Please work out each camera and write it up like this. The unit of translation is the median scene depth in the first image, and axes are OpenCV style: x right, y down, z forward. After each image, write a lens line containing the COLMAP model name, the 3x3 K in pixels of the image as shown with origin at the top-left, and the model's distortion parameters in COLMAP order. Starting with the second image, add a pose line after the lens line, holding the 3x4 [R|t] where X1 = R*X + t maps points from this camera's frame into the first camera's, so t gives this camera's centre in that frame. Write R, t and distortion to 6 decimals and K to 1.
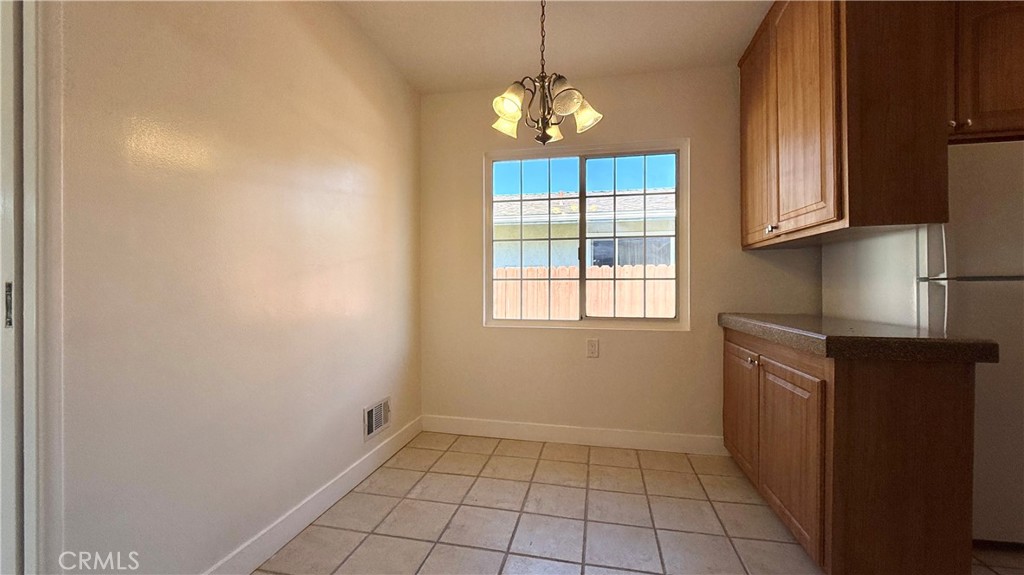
lens RADIAL K [[410.0, 0, 518.0], [0, 410.0, 284.4], [0, 0, 1]] dist [0.000076, -0.000188]
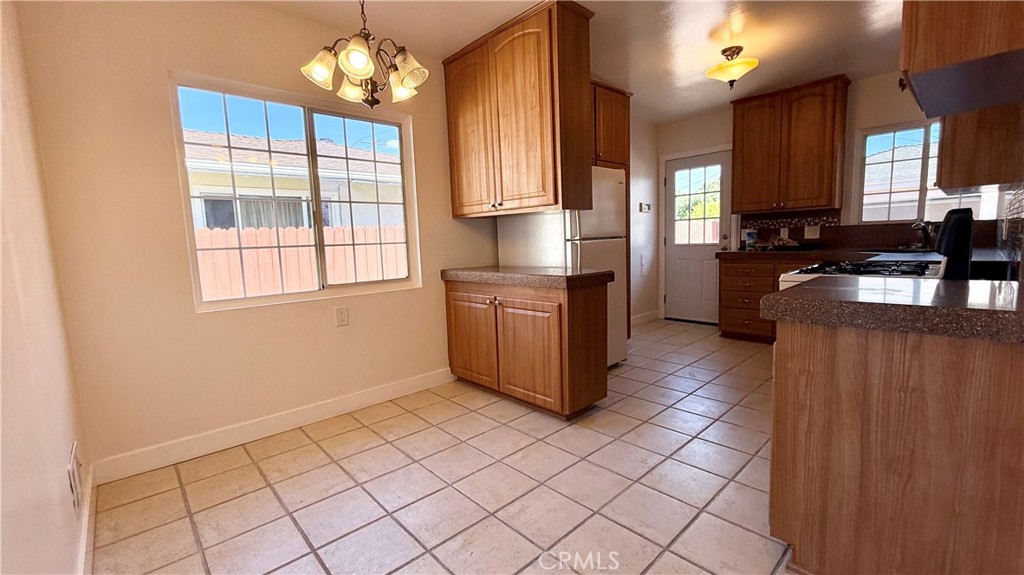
lens RADIAL K [[410.0, 0, 520.6], [0, 410.0, 282.4], [0, 0, 1]] dist [0.000076, -0.000188]
pose [[0.587672, -0.102852, 0.802535, -0.397117], [0.030152, 0.993982, 0.105308, -0.017210], [-0.808537, -0.037689, 0.587237, 0.097492]]
